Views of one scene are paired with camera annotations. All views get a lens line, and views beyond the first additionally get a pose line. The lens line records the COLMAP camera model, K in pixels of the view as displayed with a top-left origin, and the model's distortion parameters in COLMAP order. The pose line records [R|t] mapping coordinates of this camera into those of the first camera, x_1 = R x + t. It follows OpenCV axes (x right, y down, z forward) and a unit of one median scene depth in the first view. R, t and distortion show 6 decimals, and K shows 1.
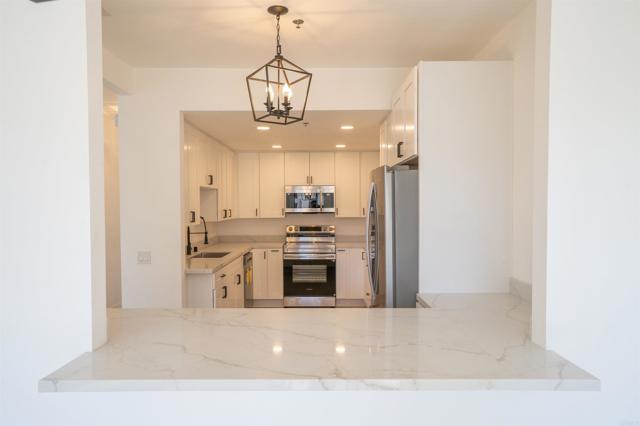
lens RADIAL K [[437.8, 0, 320.0], [0, 437.8, 213.0], [0, 0, 1]] dist [-0.000213, -0.000022]
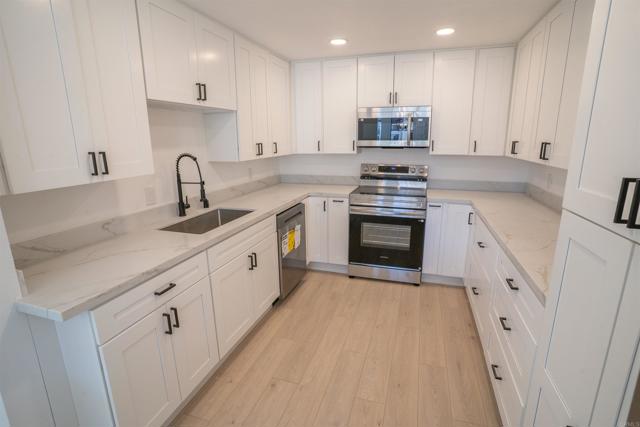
lens RADIAL K [[323.3, 0, 320.0], [0, 323.3, 213.5], [0, 0, 1]] dist [-0.077162, 0.034785]
pose [[0.954483, 0.063640, -0.291396, 0.023362], [0.000814, 0.976413, 0.215912, -0.007676], [0.298263, -0.206321, 0.931918, 0.475387]]
